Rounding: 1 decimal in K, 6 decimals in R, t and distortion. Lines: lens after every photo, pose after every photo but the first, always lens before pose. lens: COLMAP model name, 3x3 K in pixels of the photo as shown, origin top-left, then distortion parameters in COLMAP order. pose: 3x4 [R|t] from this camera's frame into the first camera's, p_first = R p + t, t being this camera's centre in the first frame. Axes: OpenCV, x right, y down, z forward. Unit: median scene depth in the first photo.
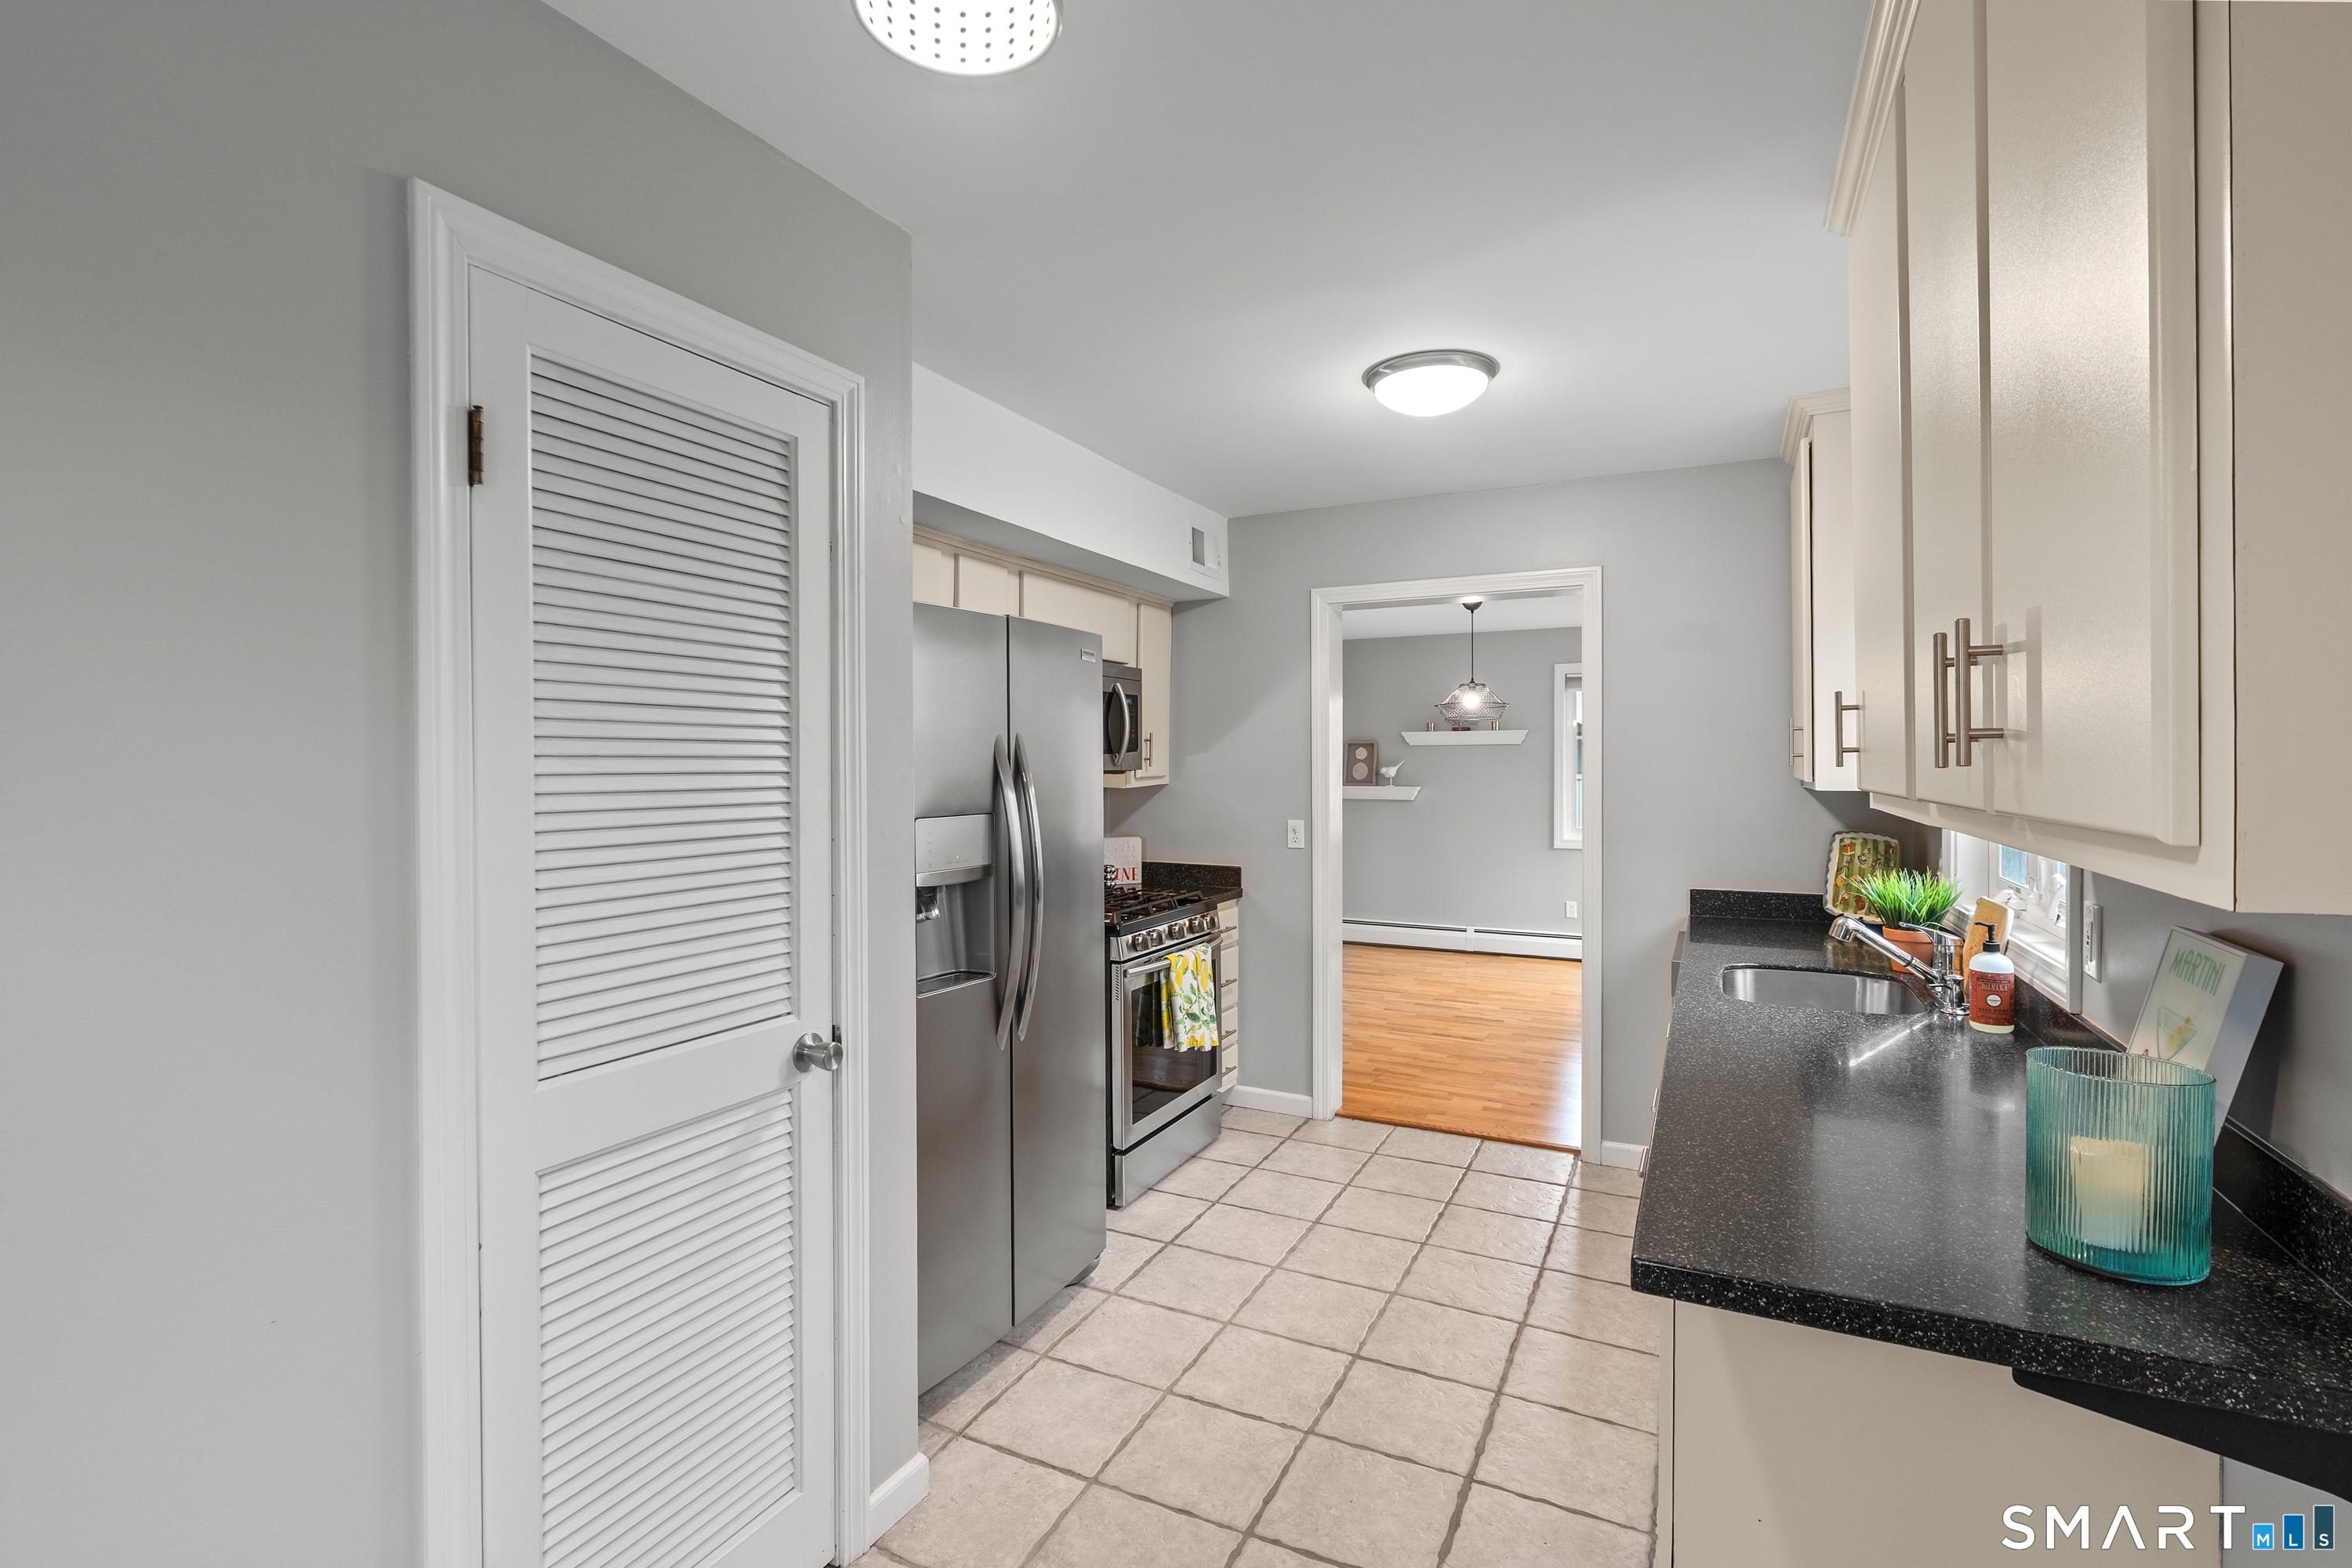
lens RADIAL K [[1069.8, 0, 1162.4], [0, 1069.8, 768.7], [0, 0, 1]] dist [-0.009571, 0.004000]
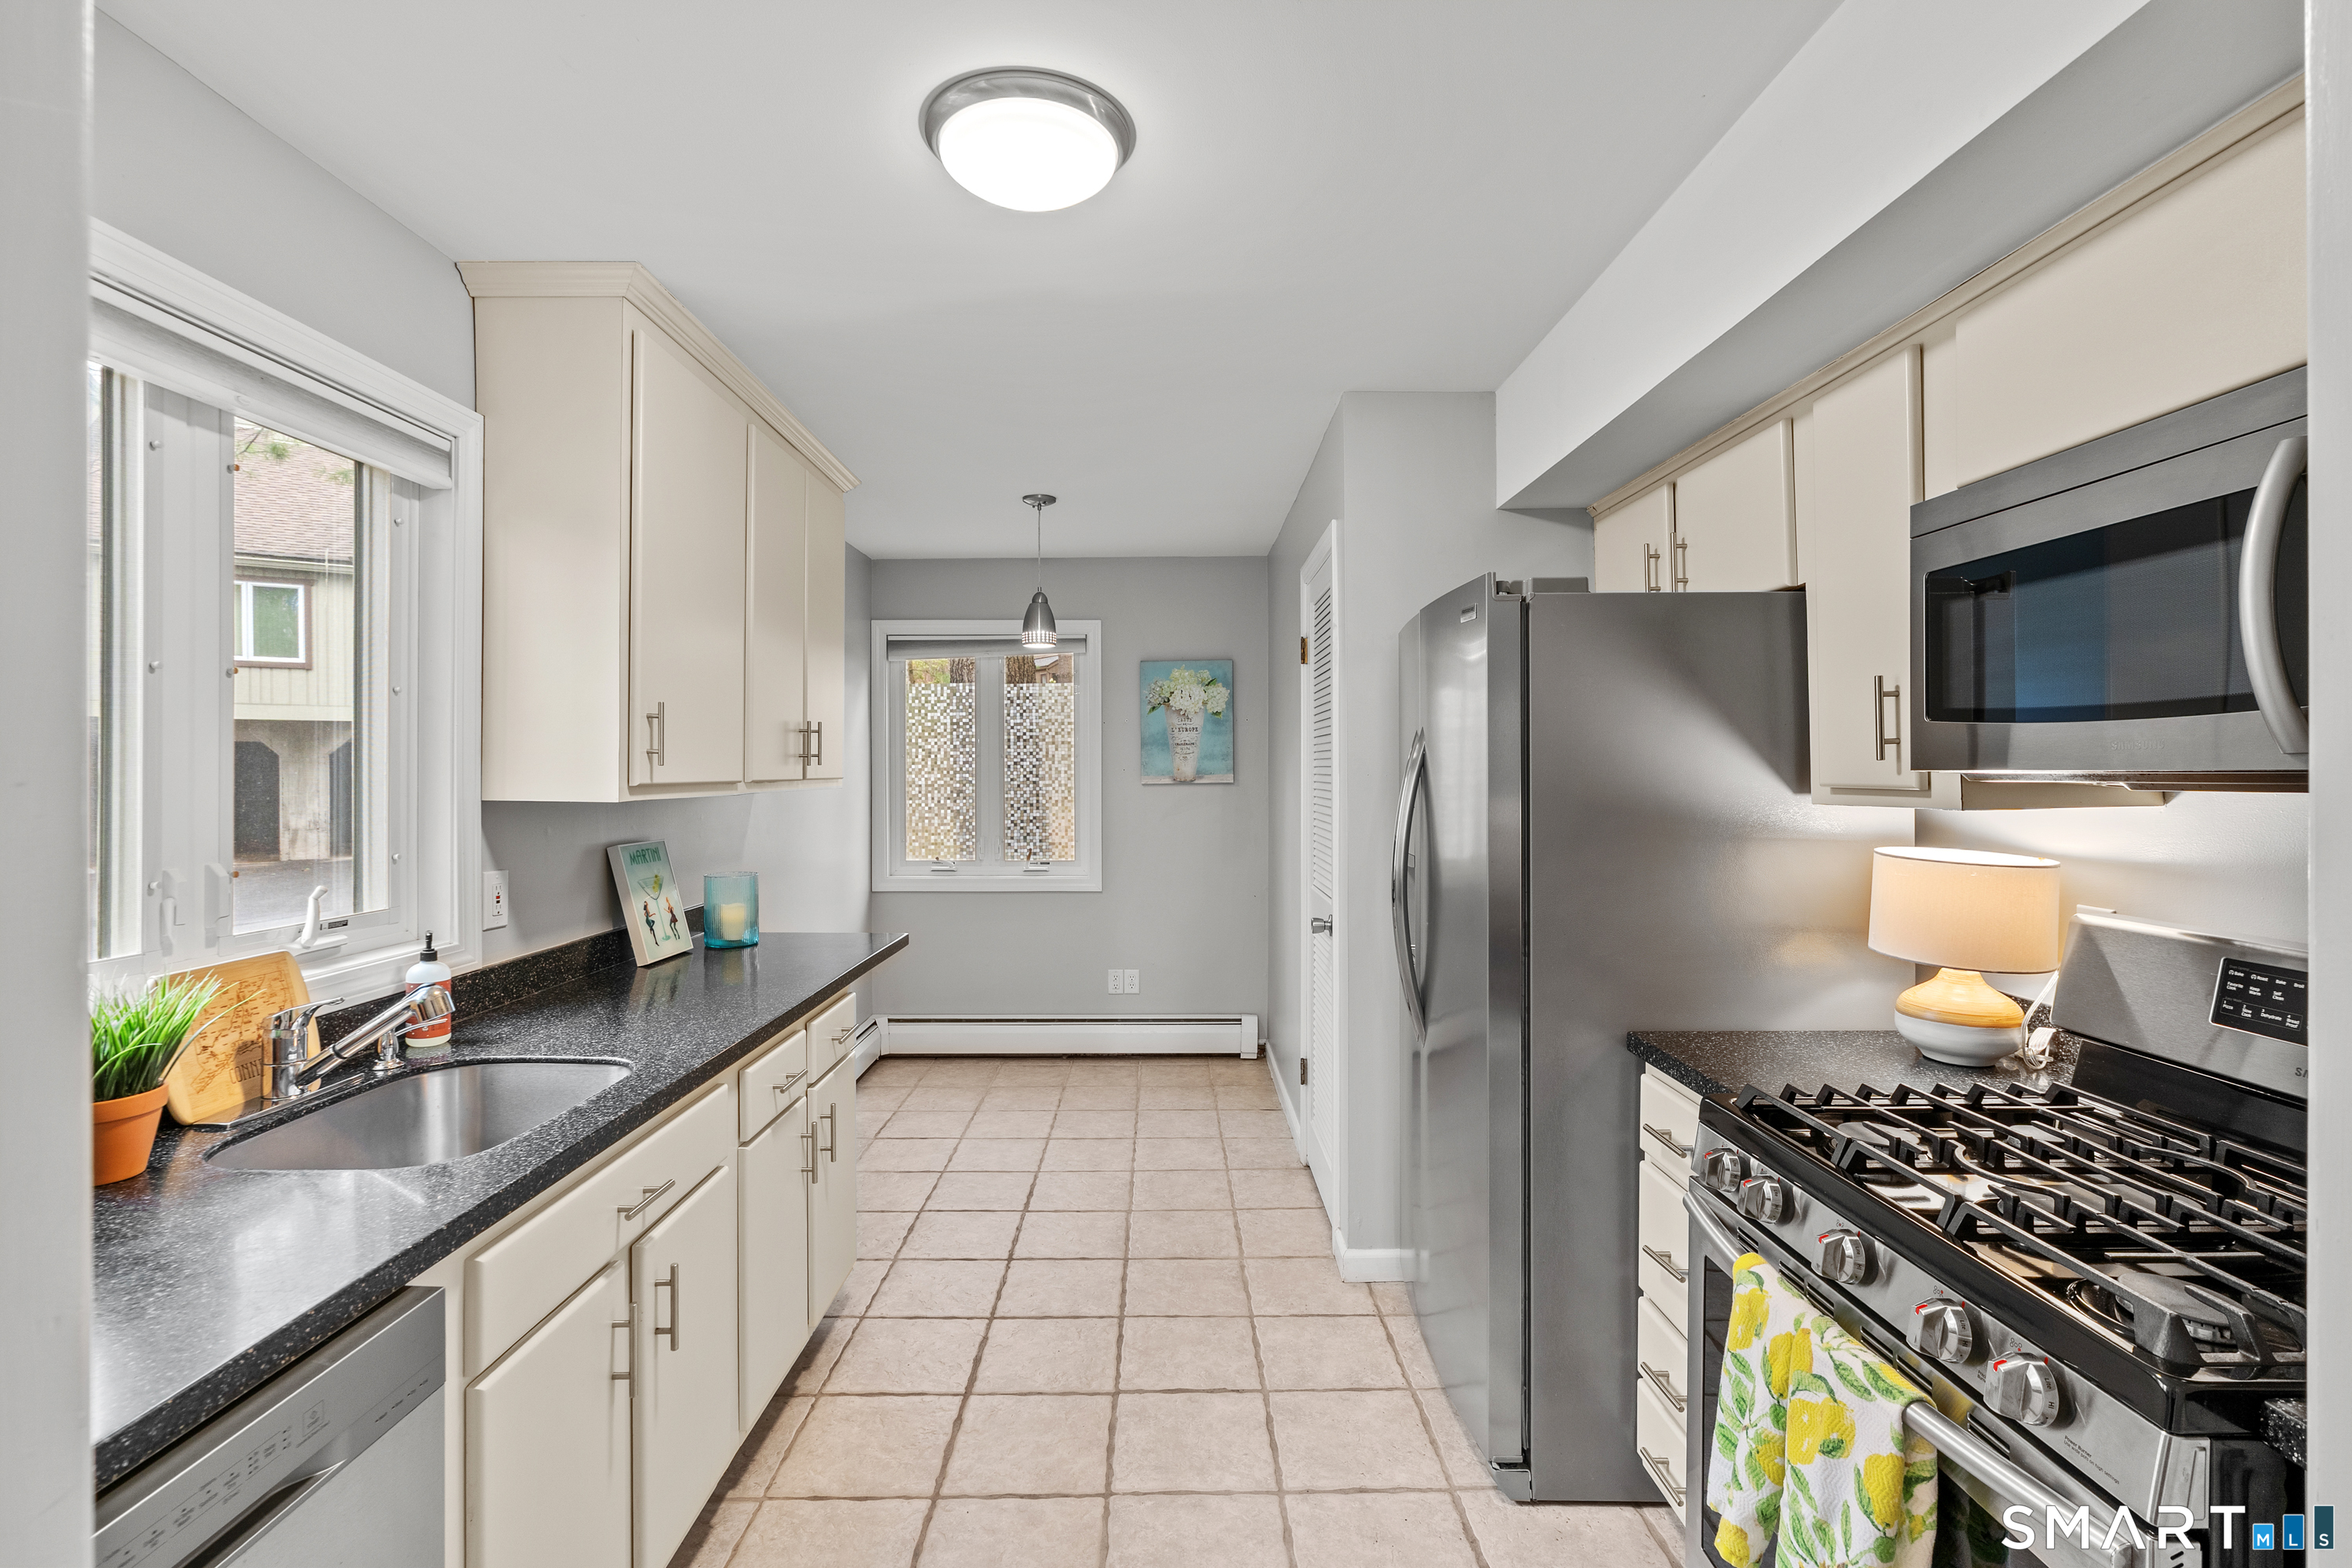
lens RADIAL K [[1069.8, 0, 1164.2], [0, 1069.8, 772.5], [0, 0, 1]] dist [-0.009571, 0.004000]
pose [[-0.890098, 0.008388, -0.455691, 0.467102], [0.004970, 0.999950, 0.008698, -0.002108], [0.455741, 0.005477, -0.890095, 1.601539]]
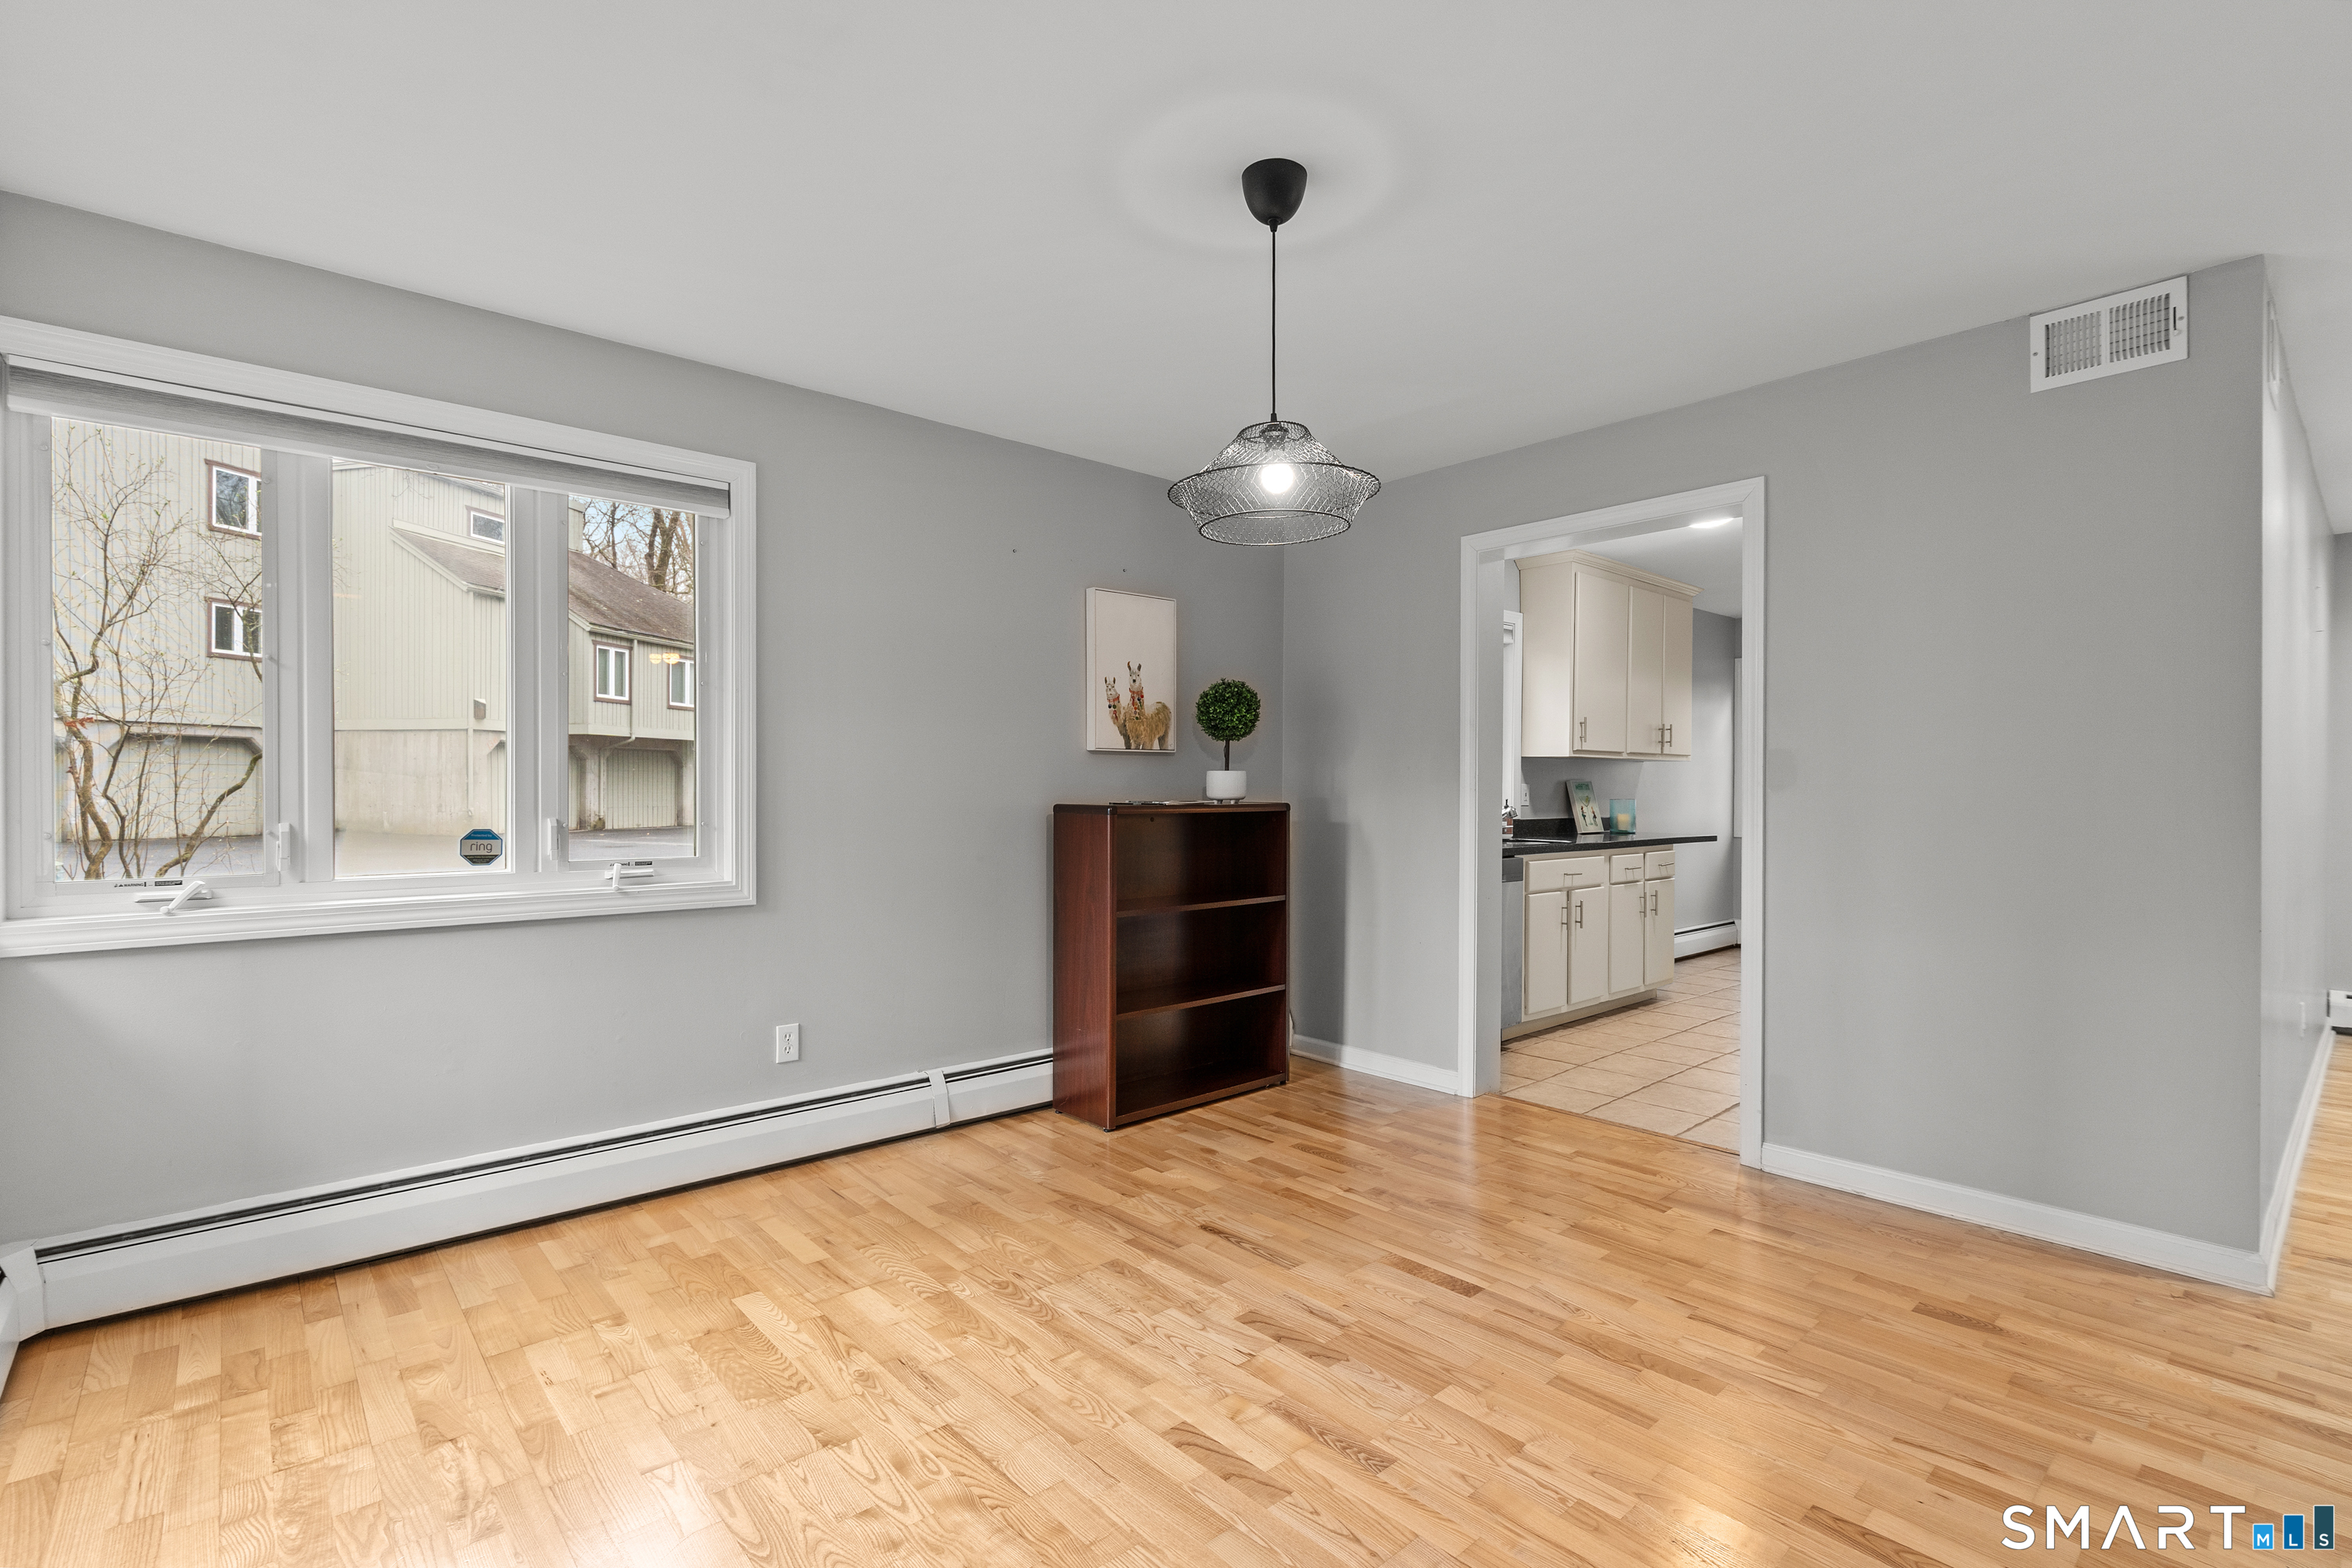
lens RADIAL K [[1069.8, 0, 1169.1], [0, 1069.8, 794.3], [0, 0, 1]] dist [-0.009571, 0.004000]
pose [[-0.929879, -0.001834, 0.367862, 0.425054], [0.001086, 0.999970, 0.007730, 0.082141], [-0.367865, 0.007587, -0.929848, 2.933240]]
